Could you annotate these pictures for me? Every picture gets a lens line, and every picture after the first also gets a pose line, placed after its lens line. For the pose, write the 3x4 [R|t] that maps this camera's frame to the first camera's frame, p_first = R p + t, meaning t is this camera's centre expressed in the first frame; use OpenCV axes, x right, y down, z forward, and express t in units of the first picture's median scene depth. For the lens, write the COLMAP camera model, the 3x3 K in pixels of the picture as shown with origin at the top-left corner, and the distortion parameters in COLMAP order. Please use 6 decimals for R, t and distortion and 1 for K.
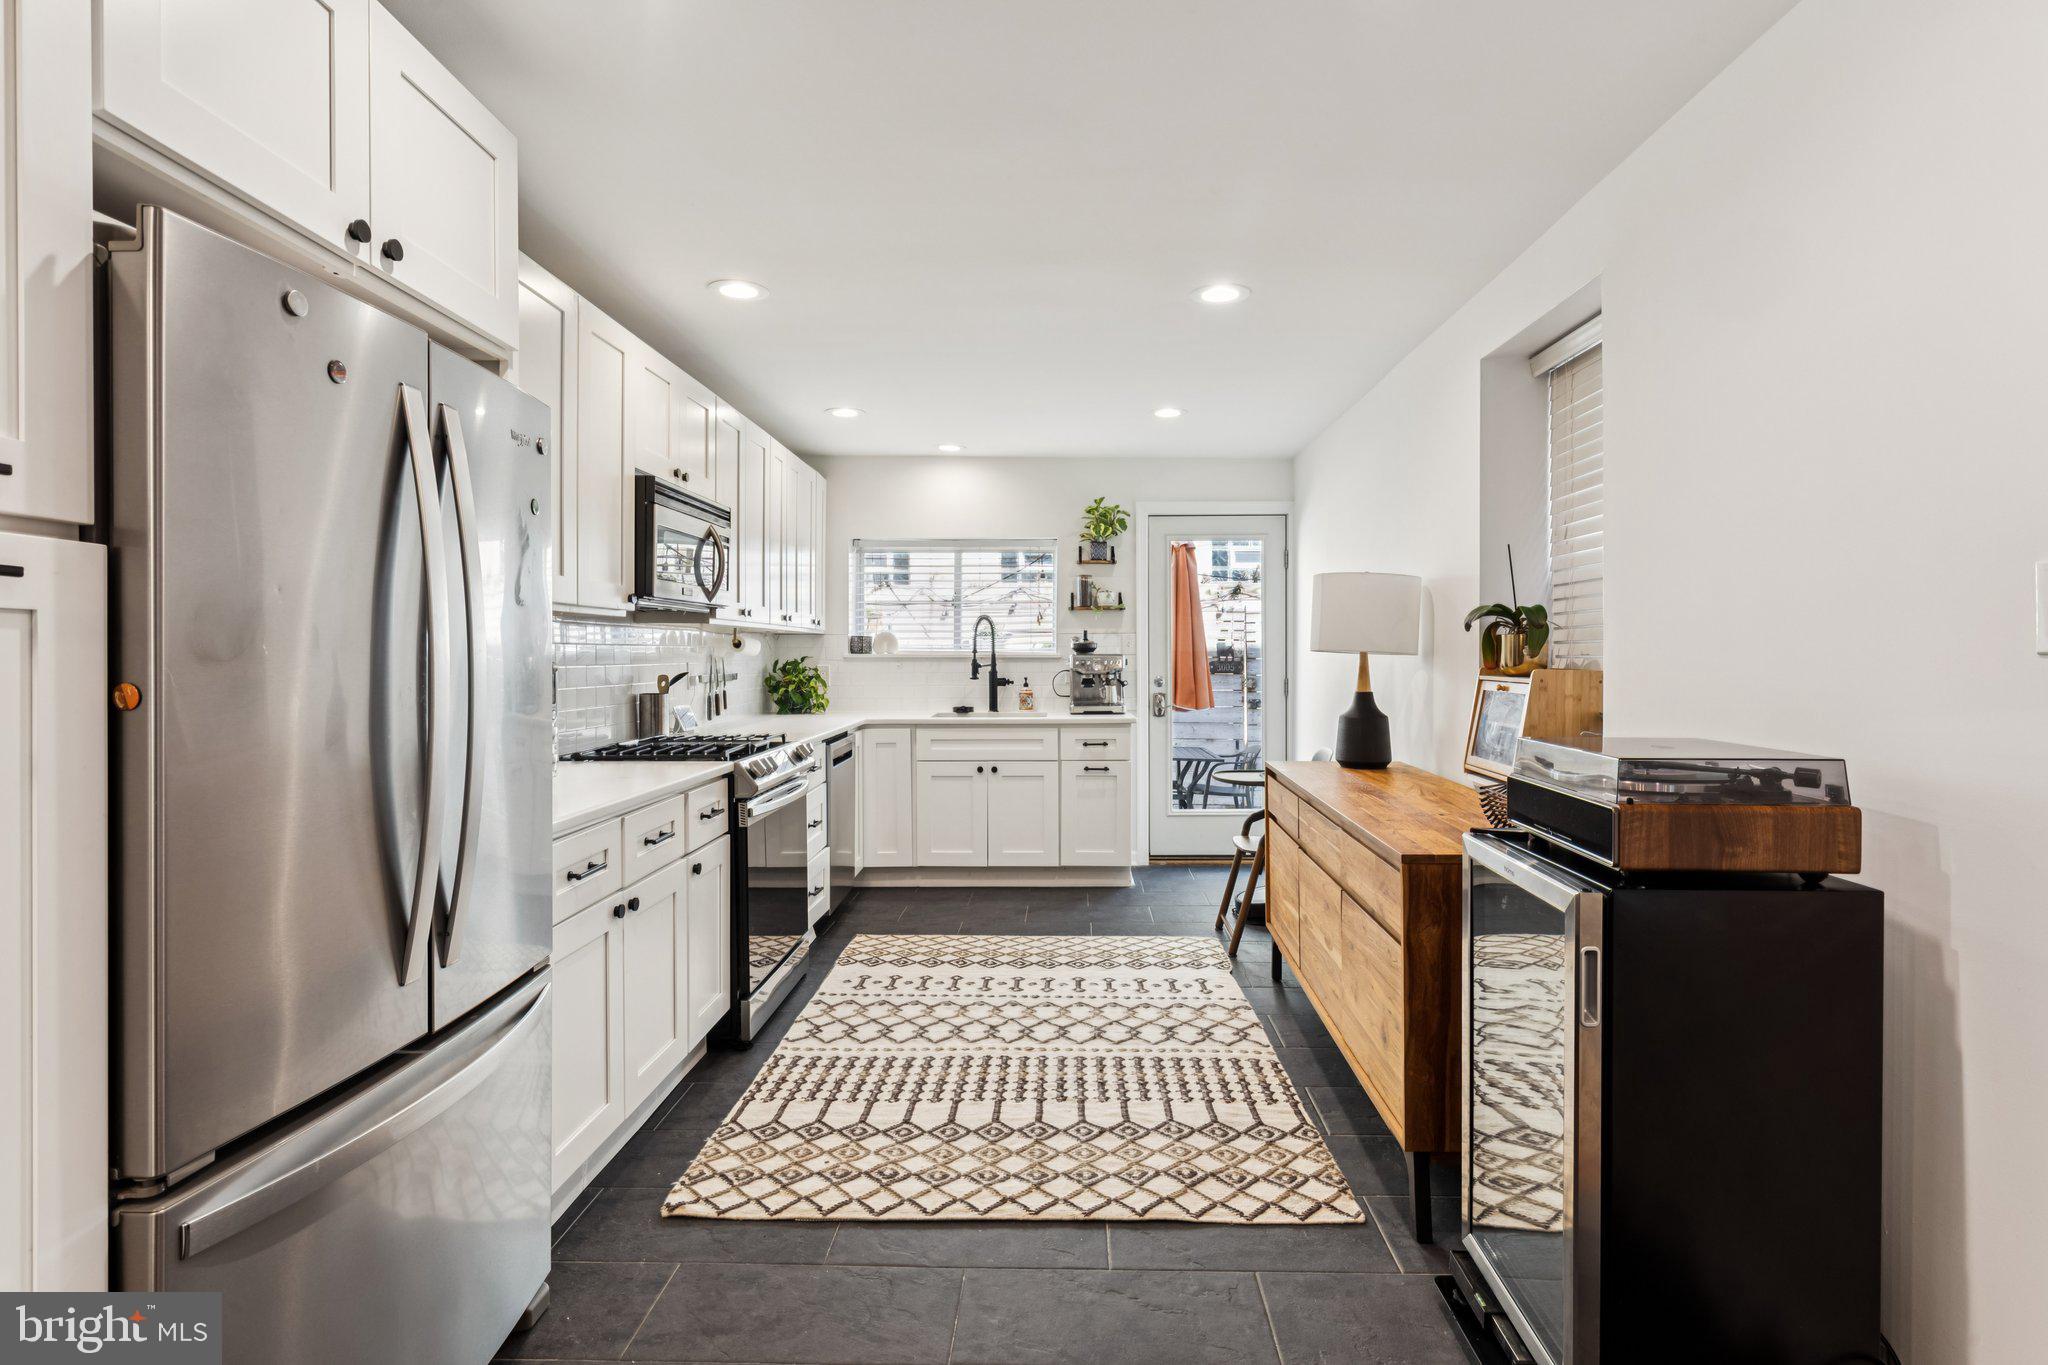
lens RADIAL K [[1038.0, 0, 1052.1], [0, 1038.0, 664.6], [0, 0, 1]] dist [0.005435, -0.000868]
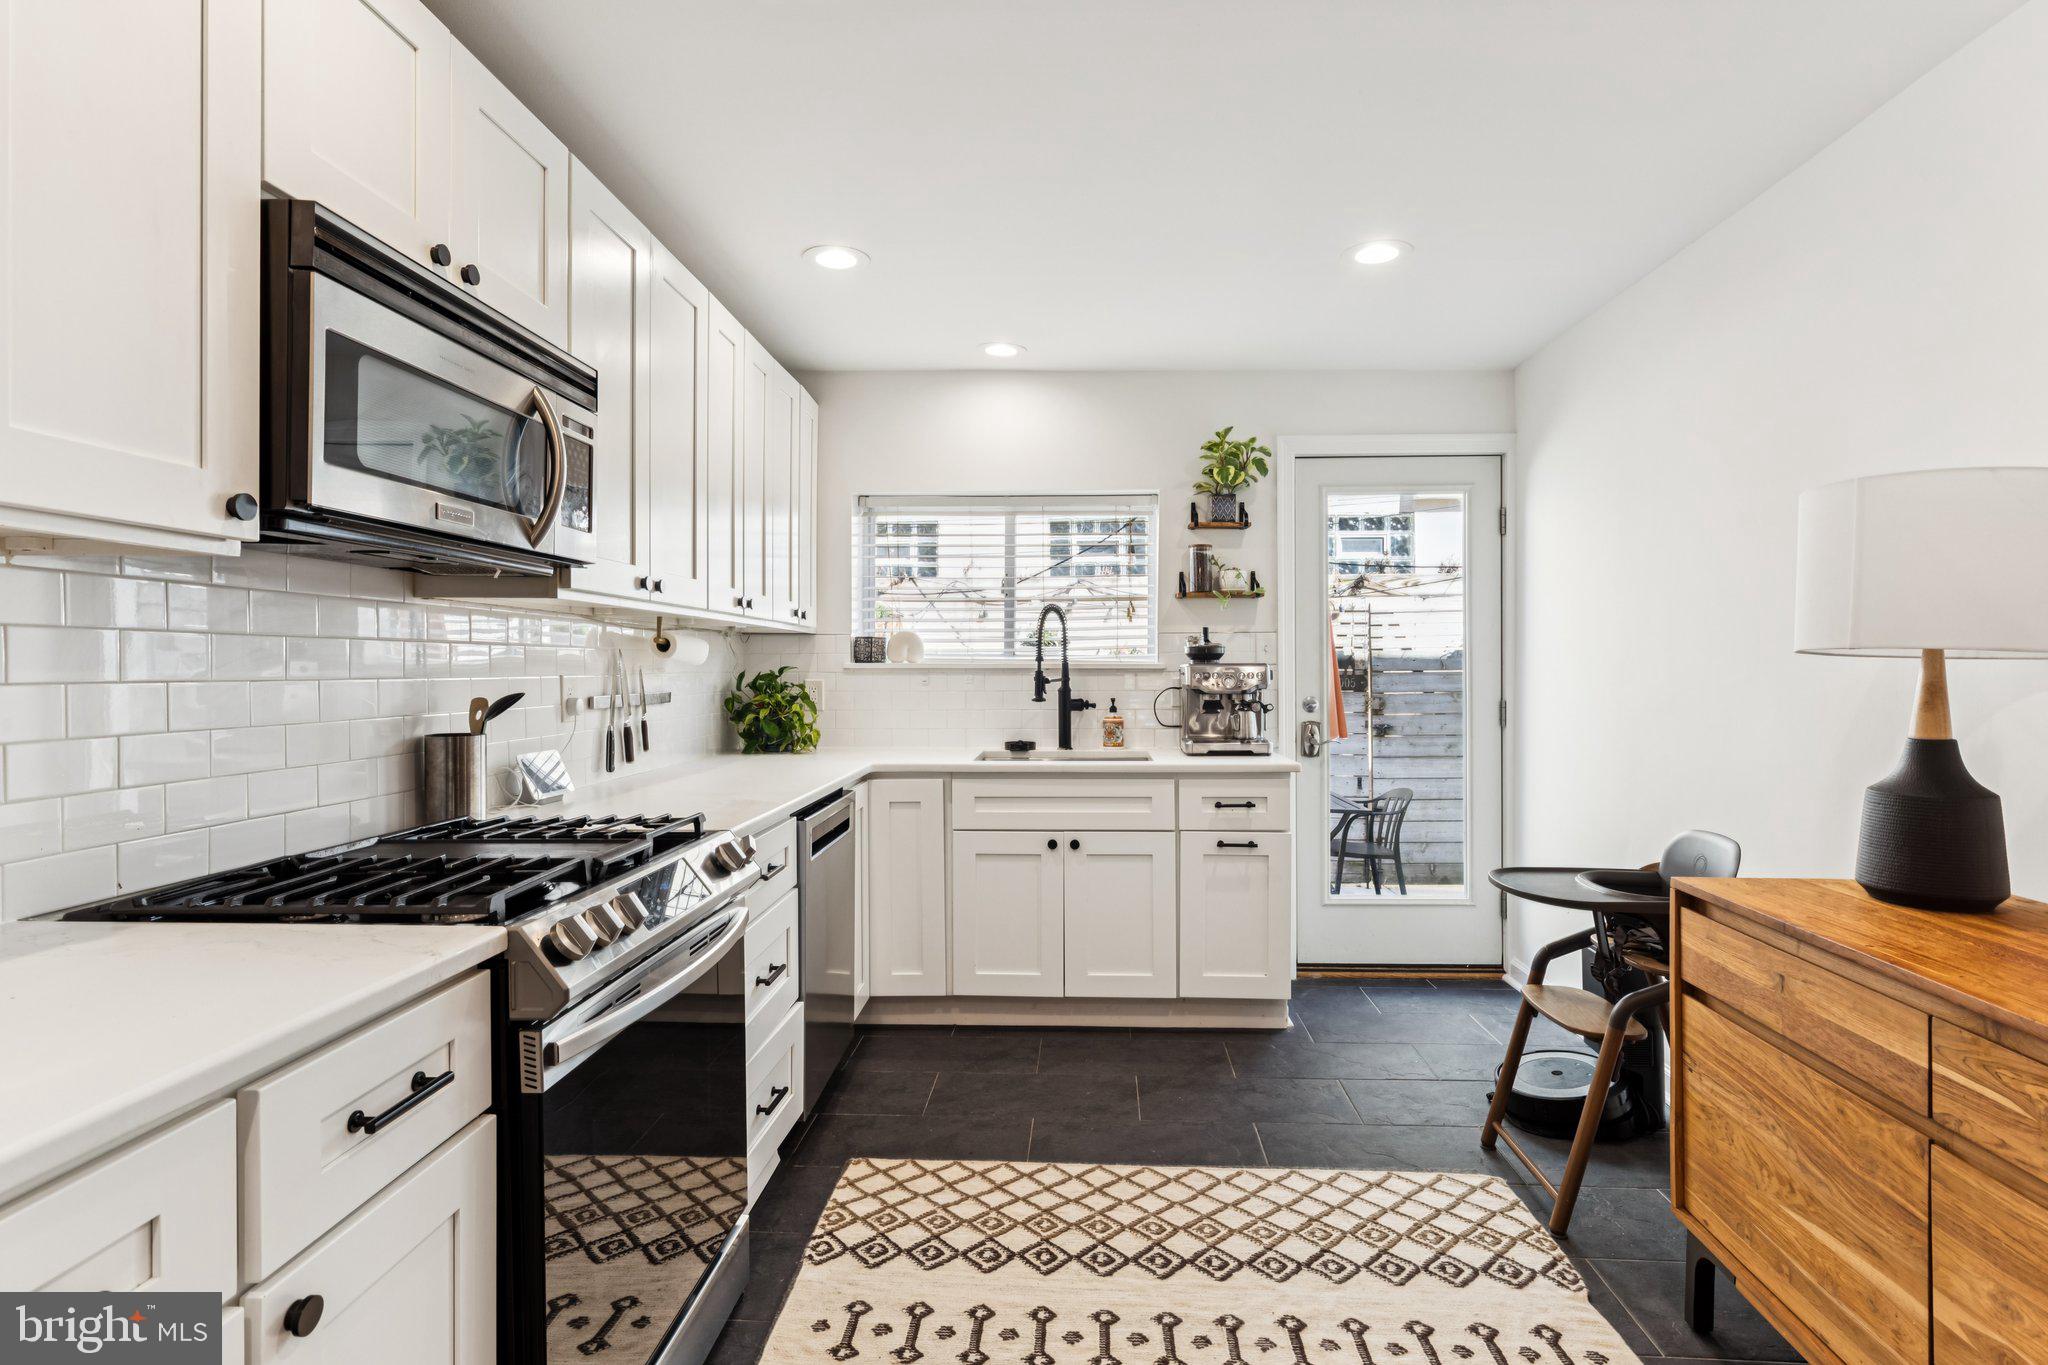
lens RADIAL K [[1038.0, 0, 1045.0], [0, 1038.0, 673.2], [0, 0, 1]] dist [0.005435, -0.000868]
pose [[0.999561, 0.001127, -0.029603, -0.072115], [-0.001284, 0.999985, -0.005273, -0.000082], [0.029597, 0.005309, 0.999548, 0.478662]]
